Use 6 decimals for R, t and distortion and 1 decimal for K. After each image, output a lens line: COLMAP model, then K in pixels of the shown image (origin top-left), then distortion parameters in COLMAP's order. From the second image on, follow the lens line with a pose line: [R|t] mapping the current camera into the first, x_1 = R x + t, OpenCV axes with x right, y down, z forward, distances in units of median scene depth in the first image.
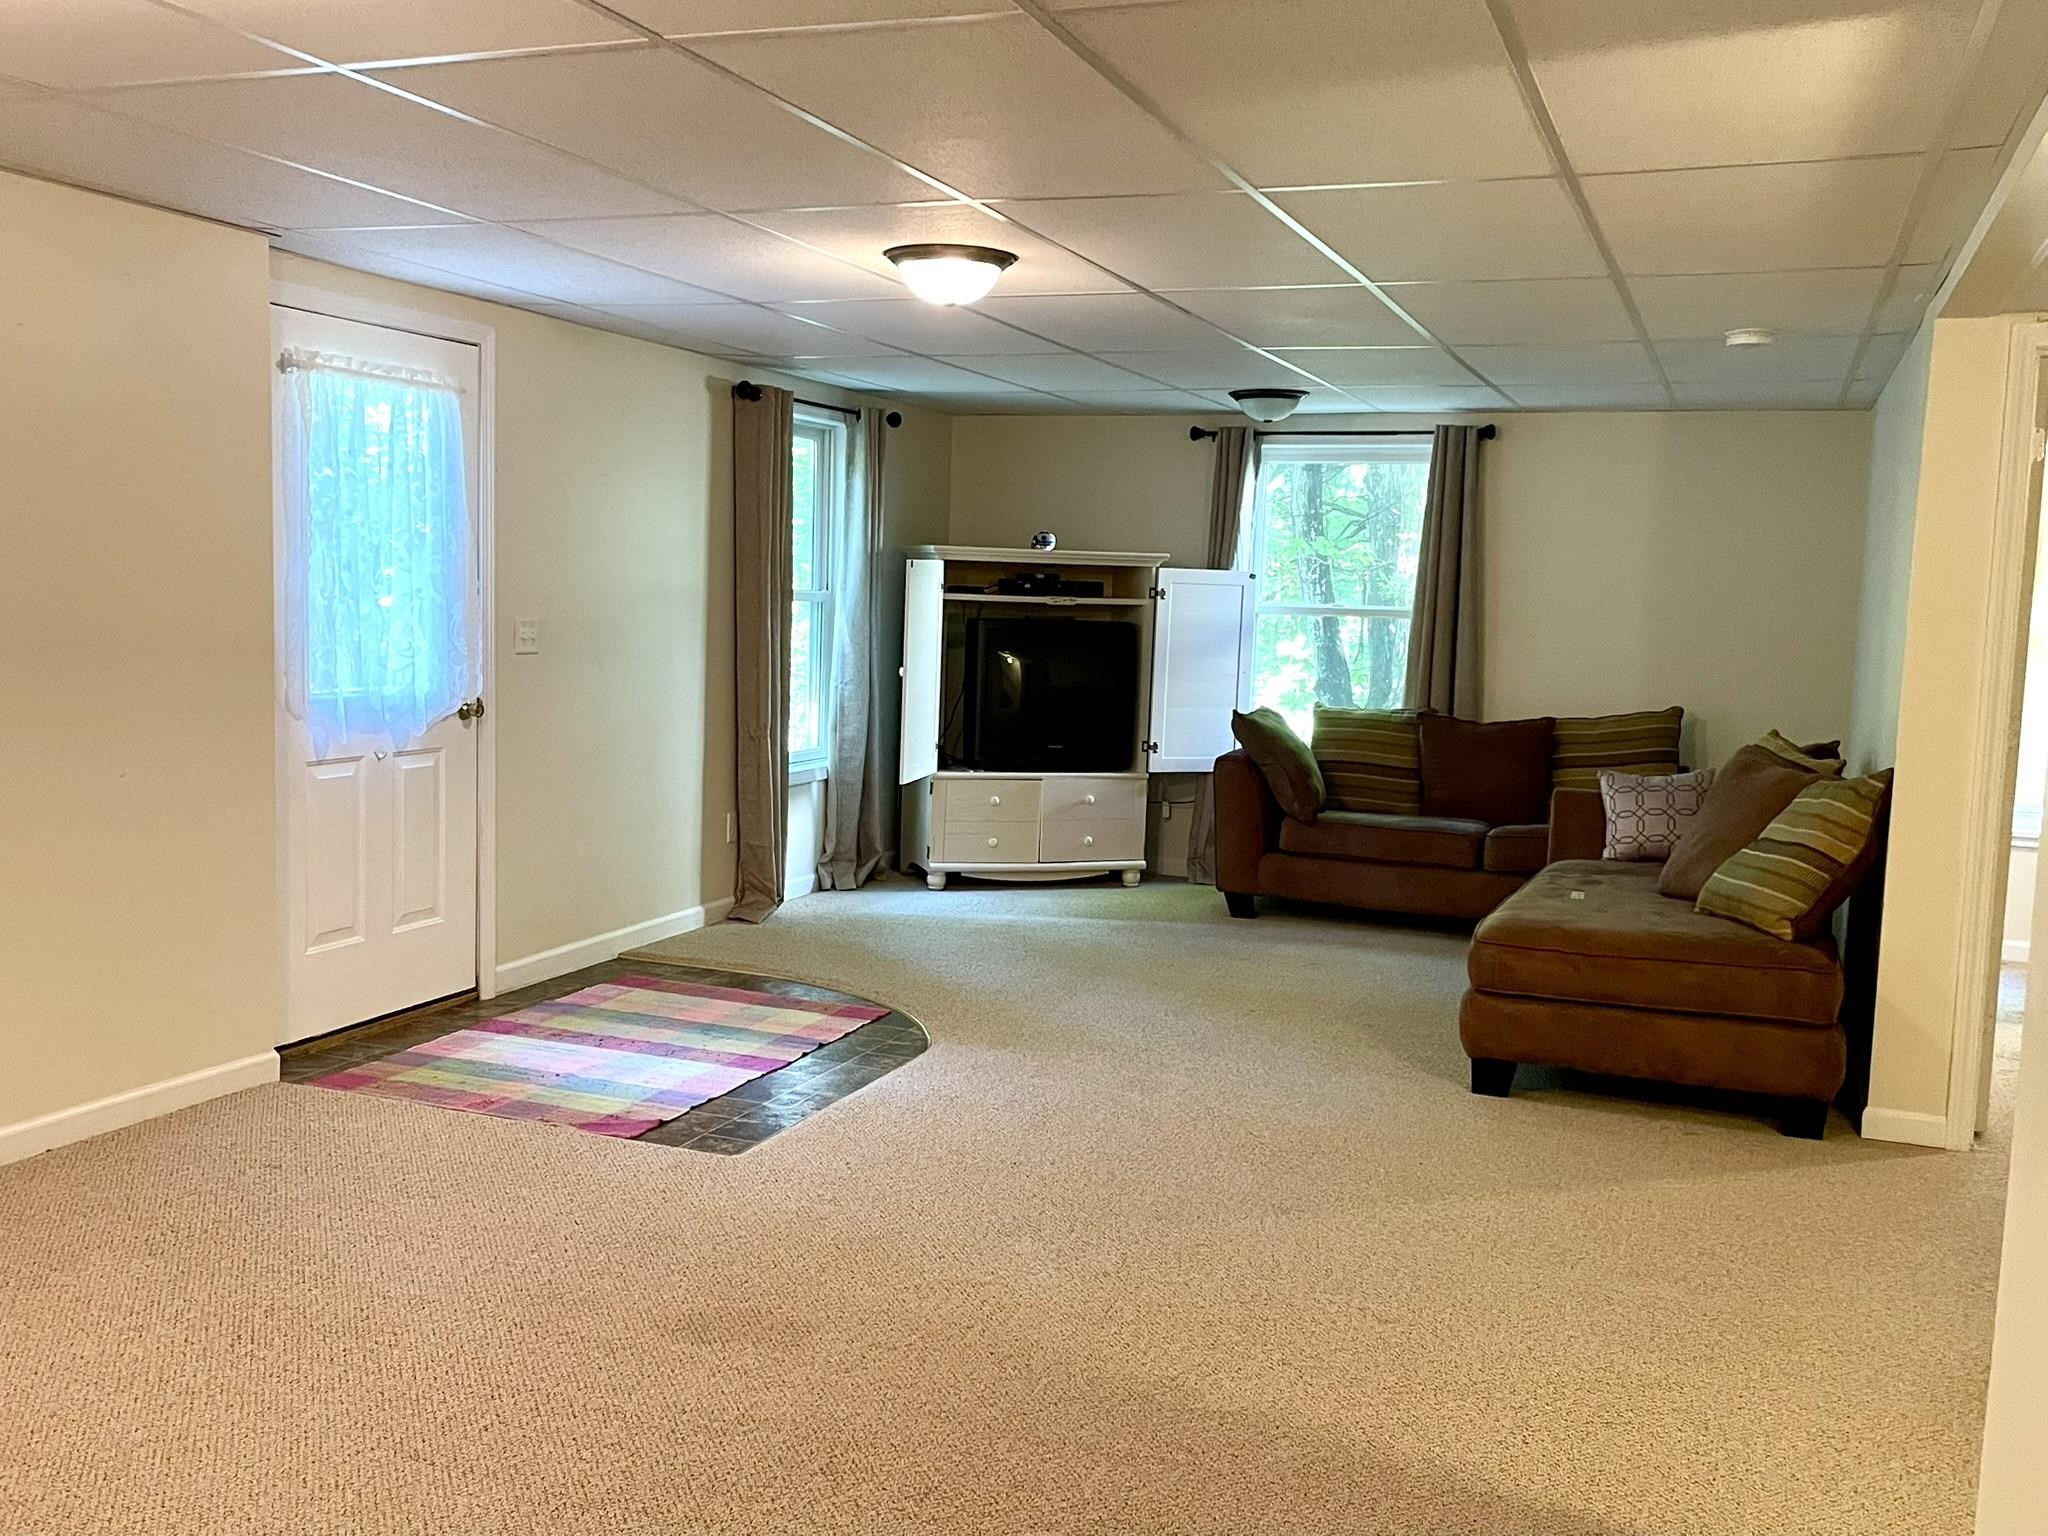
lens RADIAL K [[1840.0, 0, 1015.3], [0, 1840.0, 760.6], [0, 0, 1]] dist [0.109383, -0.004837]
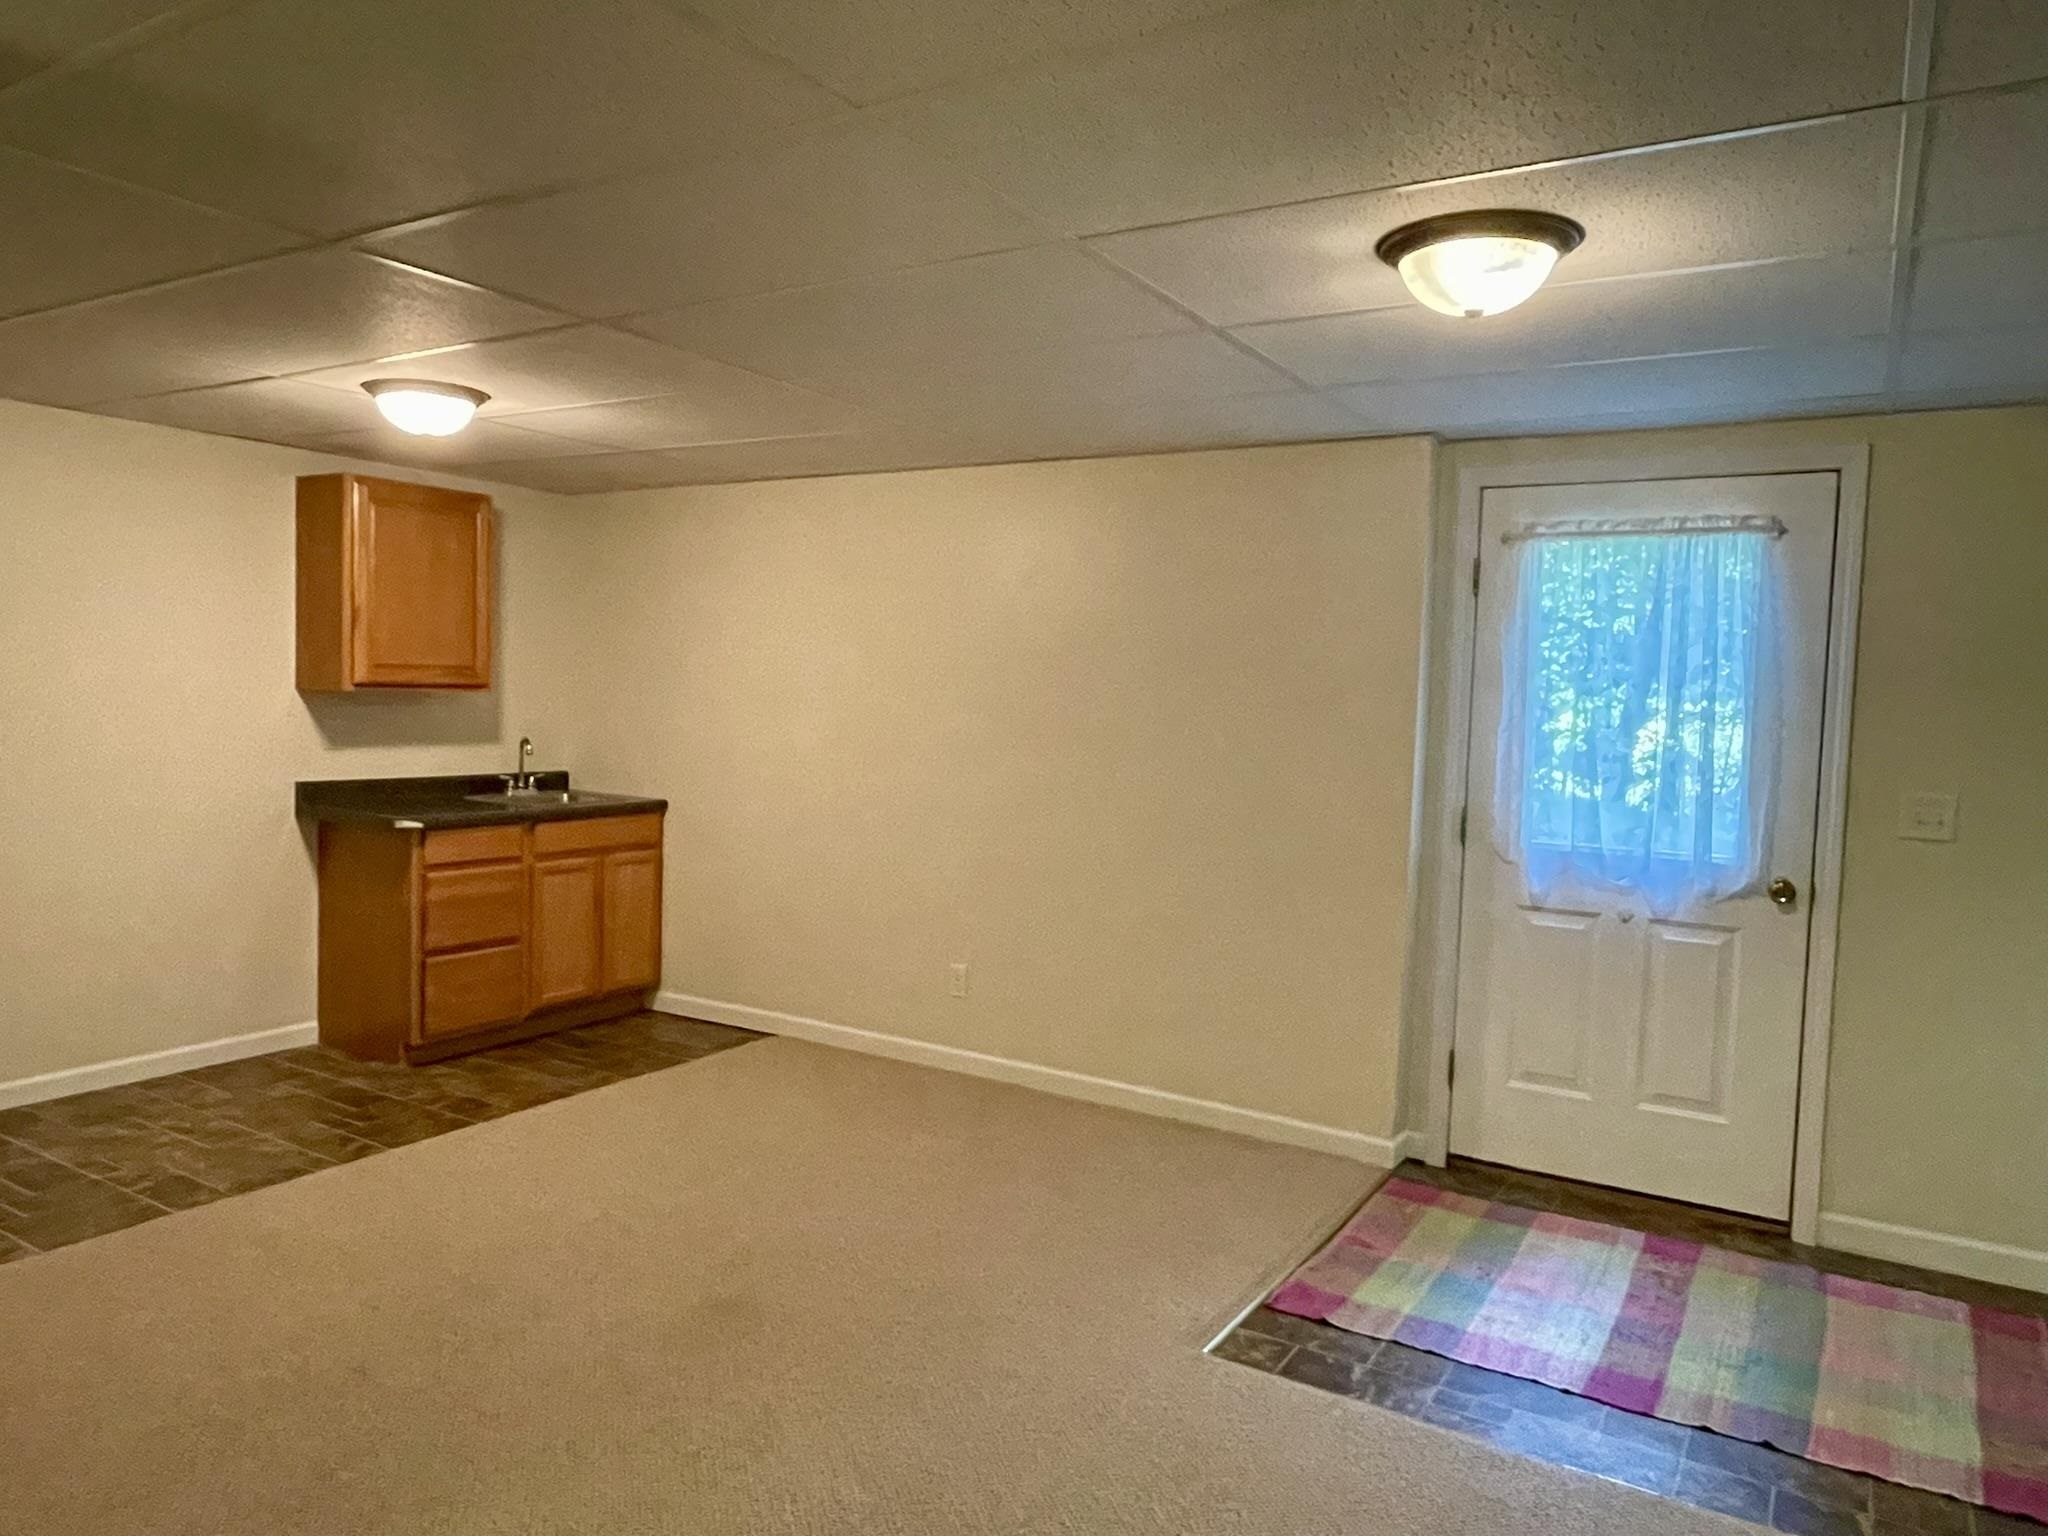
lens RADIAL K [[1372.7, 0, 1009.6], [0, 1372.7, 762.5], [0, 0, 1]] dist [0.005493, -0.004750]
pose [[-0.172913, 0.015140, -0.984821, 0.321468], [-0.136113, 0.989921, 0.039116, -0.051443], [0.975487, 0.140810, -0.169109, 0.612195]]
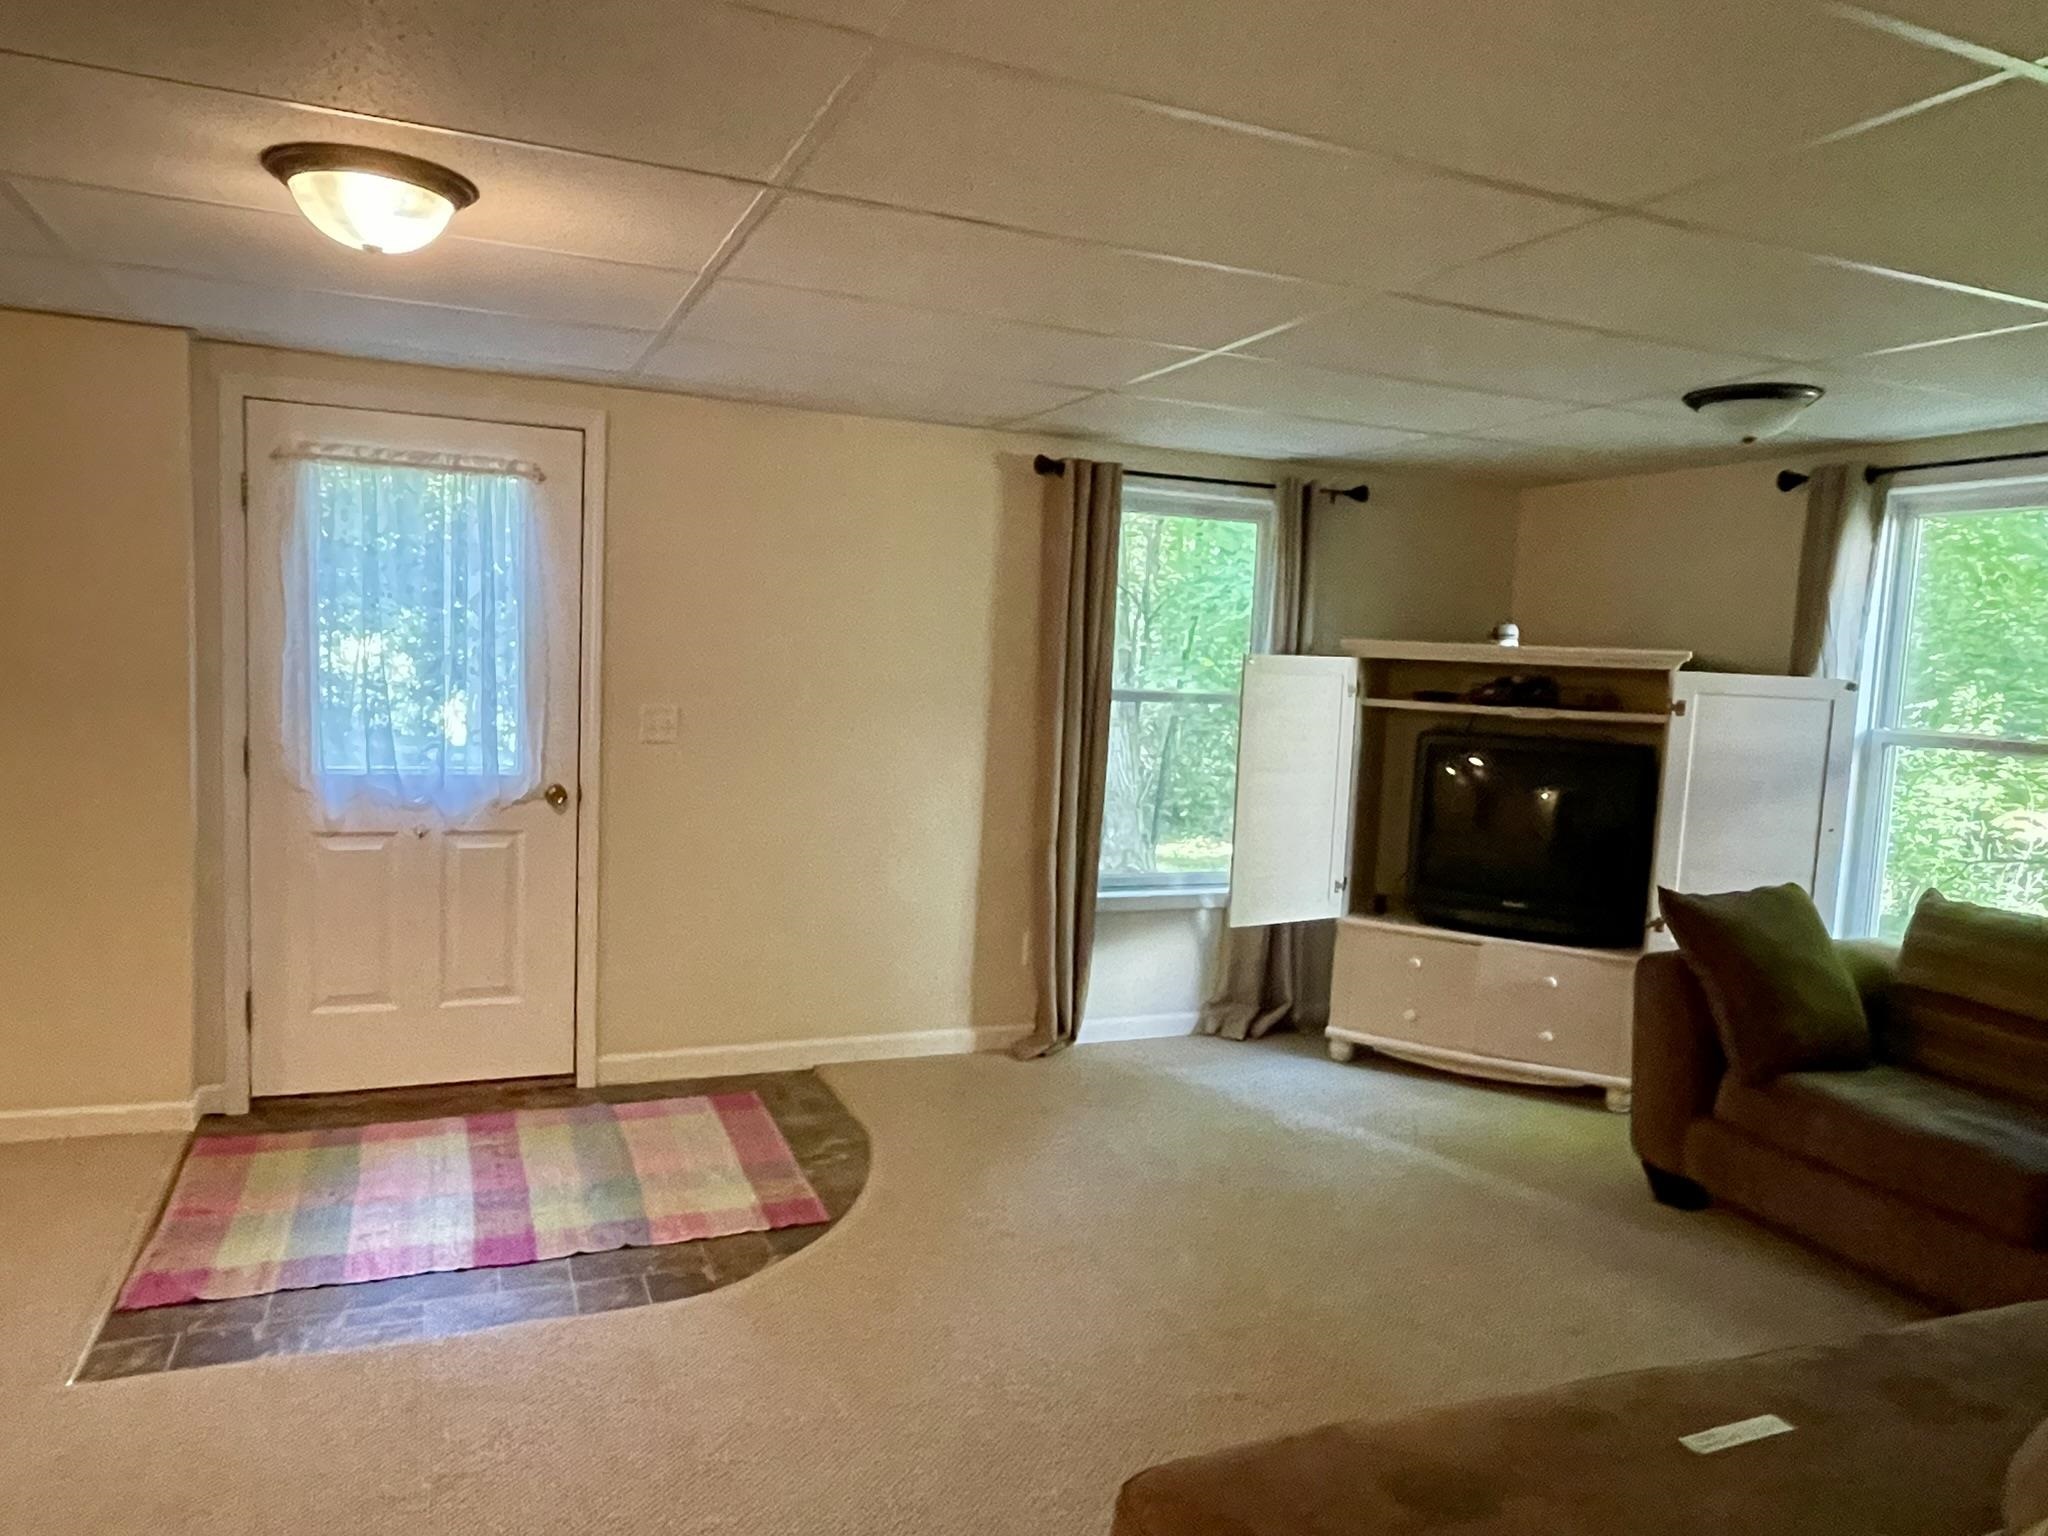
lens RADIAL K [[1372.7, 0, 1011.7], [0, 1372.7, 779.7], [0, 0, 1]] dist [0.005493, -0.004750]
pose [[0.699310, 0.065993, -0.711766, 0.325298], [-0.091763, 0.995778, 0.002169, -0.048664], [0.708904, 0.063797, 0.702414, 0.535451]]
